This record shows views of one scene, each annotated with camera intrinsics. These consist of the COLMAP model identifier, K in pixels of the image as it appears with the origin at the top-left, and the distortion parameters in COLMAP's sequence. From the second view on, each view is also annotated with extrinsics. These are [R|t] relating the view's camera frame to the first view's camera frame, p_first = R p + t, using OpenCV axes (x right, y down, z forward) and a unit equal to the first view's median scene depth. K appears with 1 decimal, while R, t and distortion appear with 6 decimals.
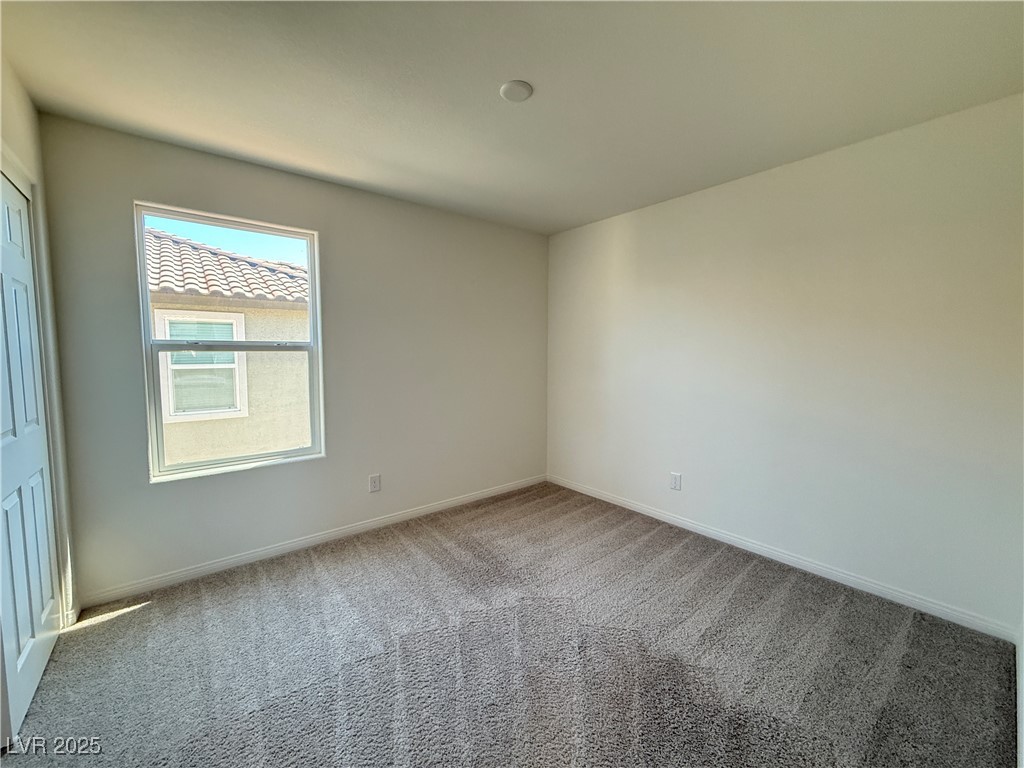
lens RADIAL K [[408.4, 0, 509.6], [0, 408.4, 383.3], [0, 0, 1]] dist [0.000171, 0.000341]
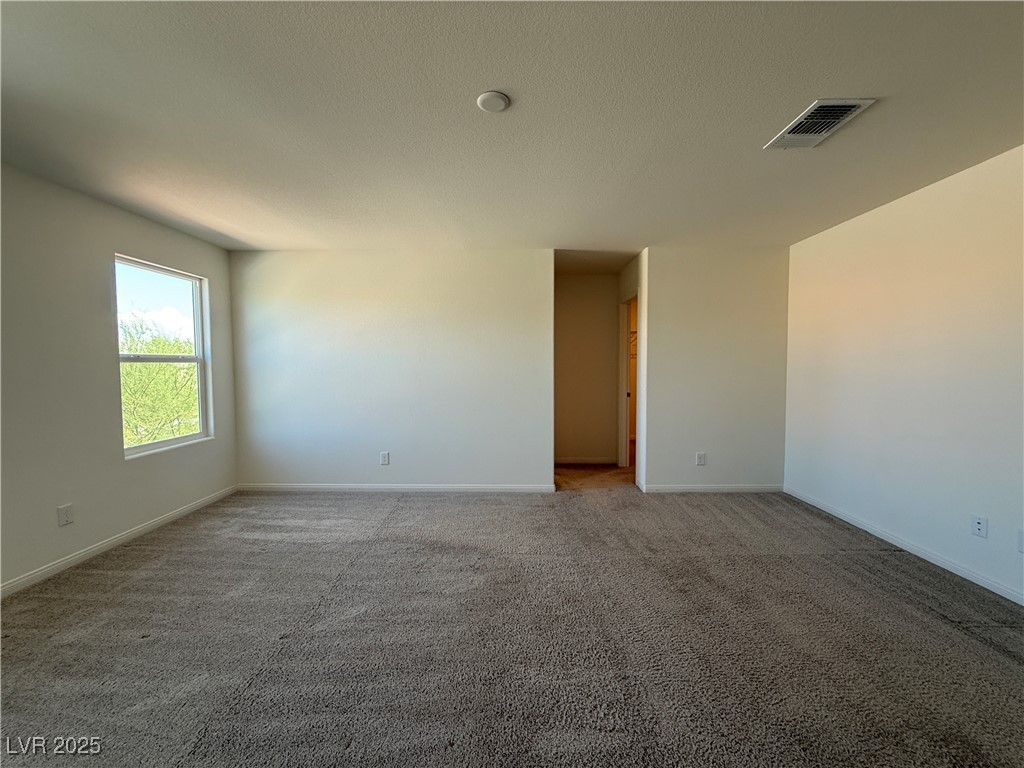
lens RADIAL K [[408.4, 0, 509.6], [0, 408.4, 383.3], [0, 0, 1]] dist [0.000171, 0.000341]
pose [[0.648726, -0.037453, 0.760100, -0.870203], [0.060981, 0.998135, -0.002863, 0.059197], [-0.758575, 0.048209, 0.649800, -0.693000]]
